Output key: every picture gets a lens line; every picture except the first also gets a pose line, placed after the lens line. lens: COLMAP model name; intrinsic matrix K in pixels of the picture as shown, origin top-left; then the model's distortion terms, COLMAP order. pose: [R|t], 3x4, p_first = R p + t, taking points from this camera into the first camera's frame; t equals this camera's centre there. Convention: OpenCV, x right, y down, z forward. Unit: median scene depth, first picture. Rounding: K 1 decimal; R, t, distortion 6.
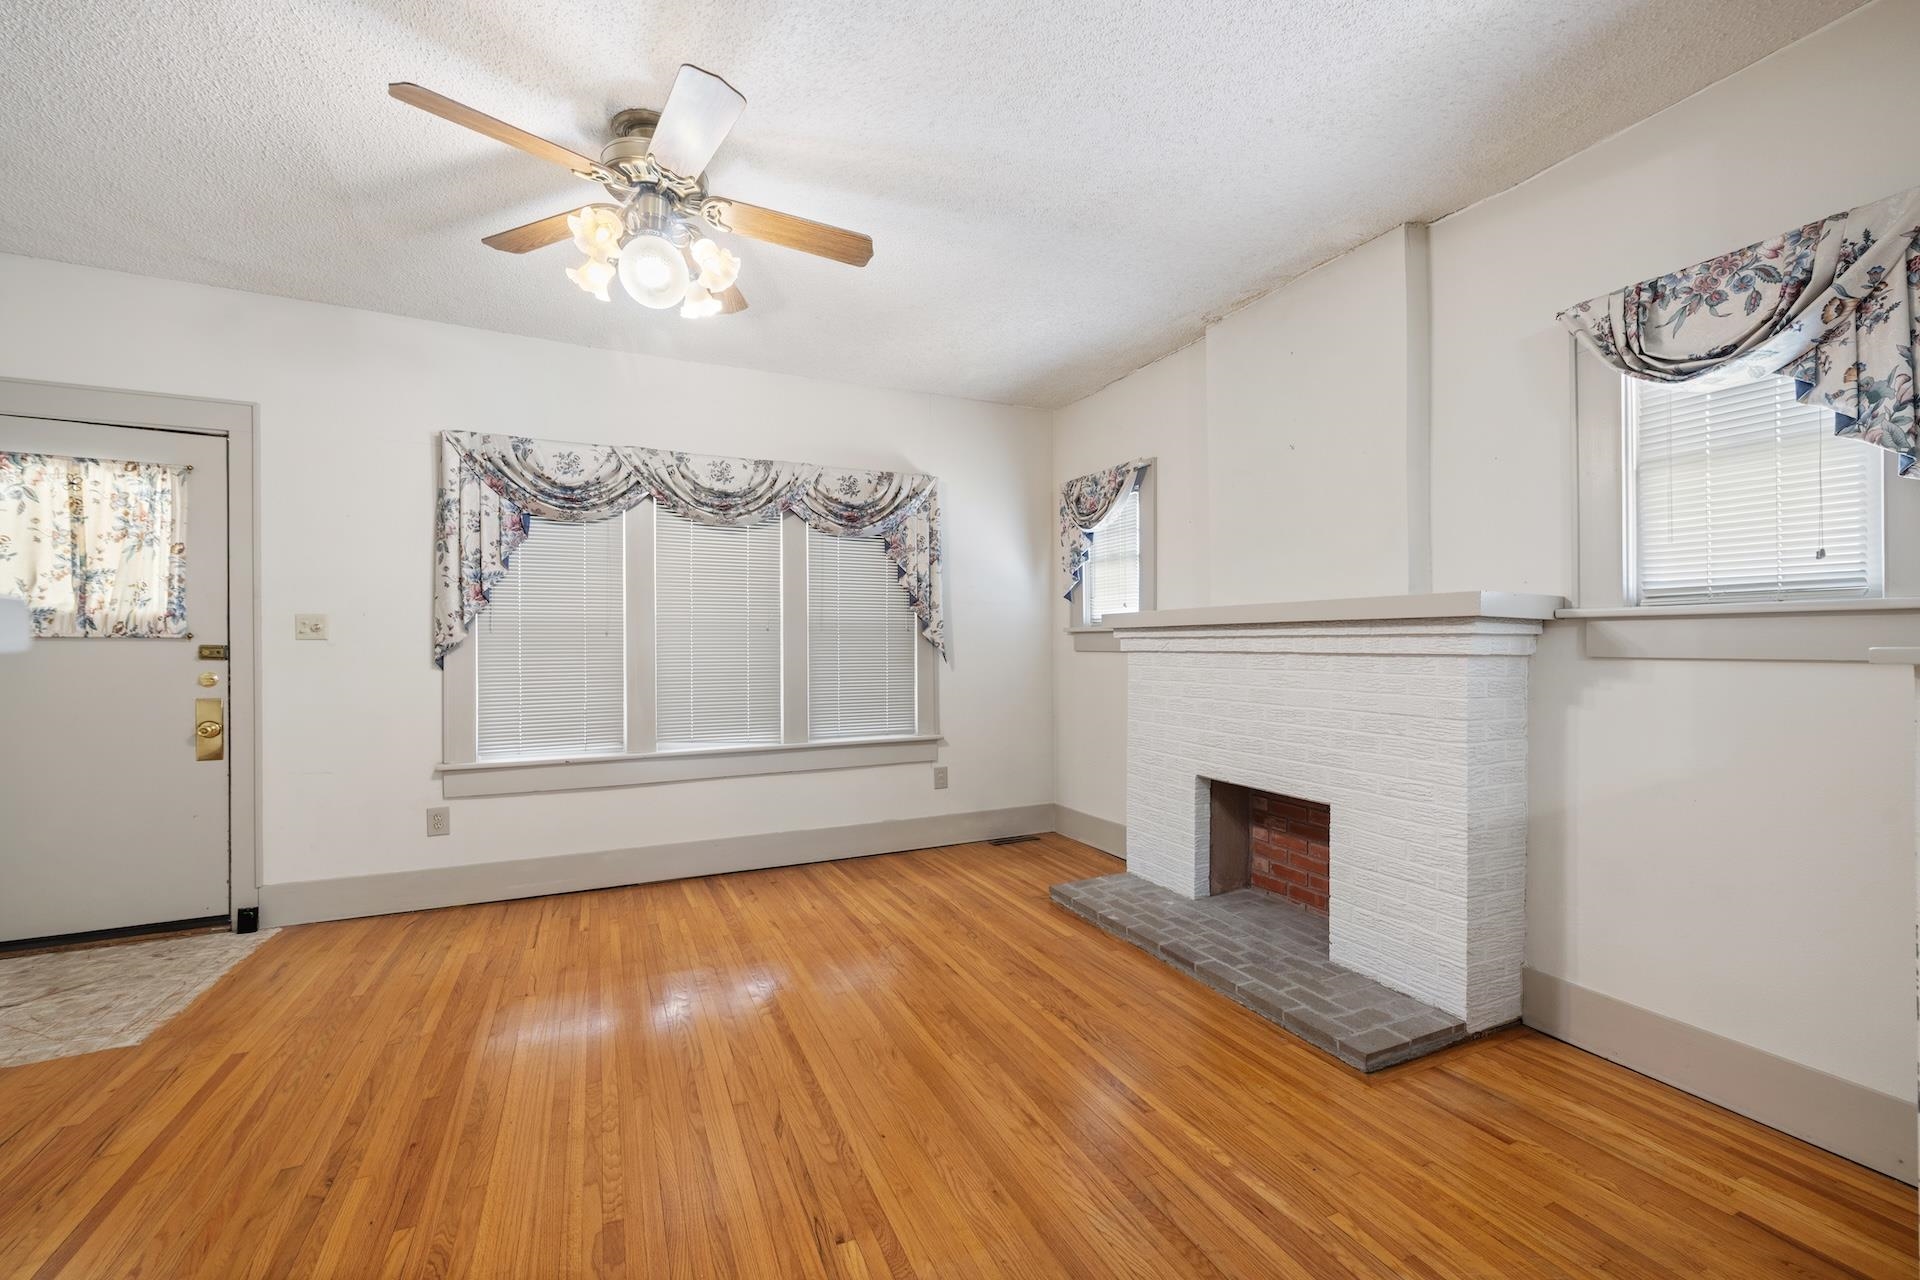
lens RADIAL K [[779.3, 0, 954.9], [0, 779.3, 646.6], [0, 0, 1]] dist [0.001709, 0.000491]
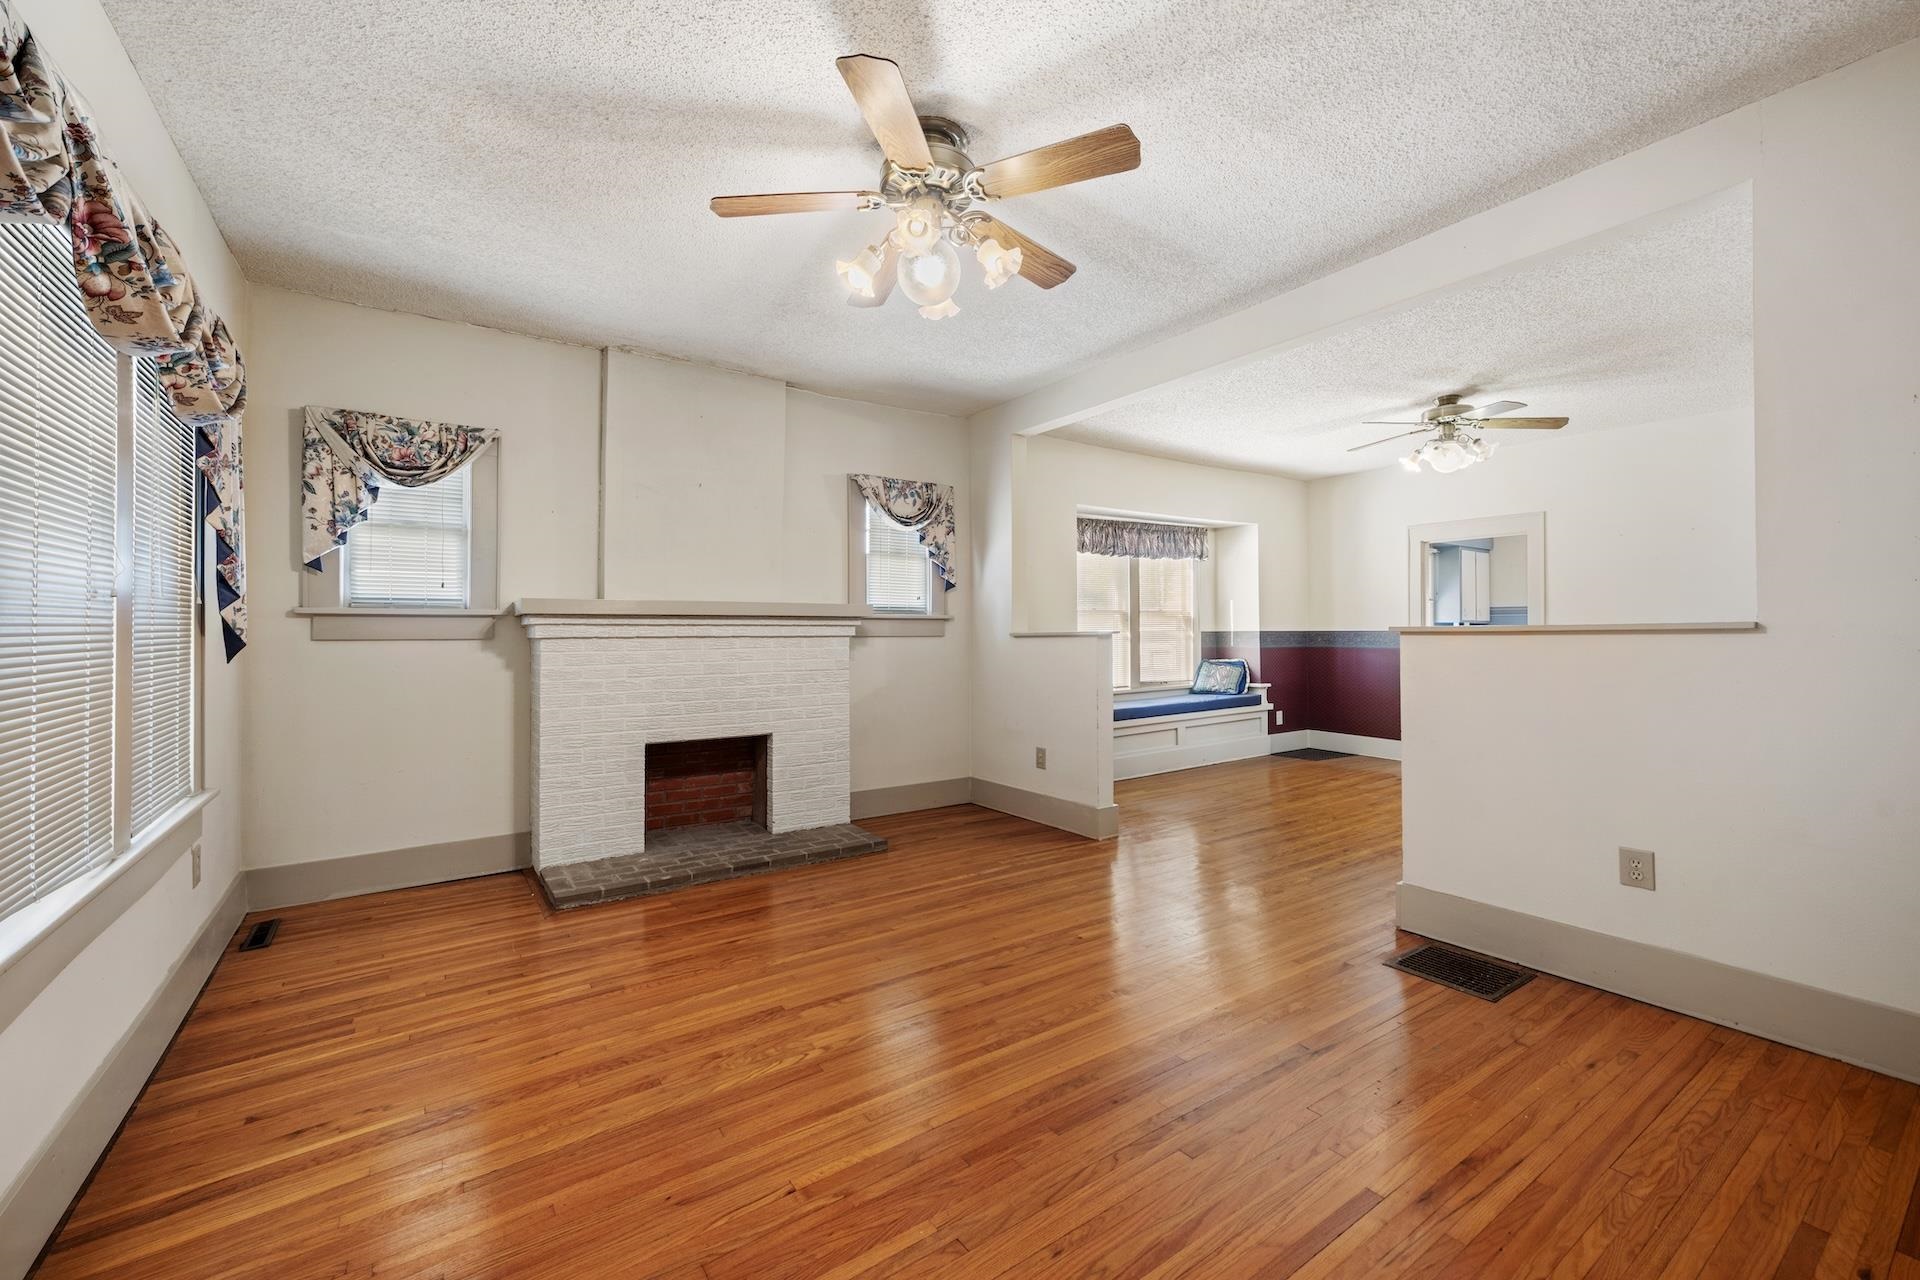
lens RADIAL K [[779.3, 0, 954.1], [0, 779.3, 627.4], [0, 0, 1]] dist [0.001709, 0.000491]
pose [[-0.176602, 0.002061, 0.984280, -1.042210], [0.002373, 0.999996, -0.001669, -0.005932], [-0.984279, 0.002041, -0.176606, 0.858200]]
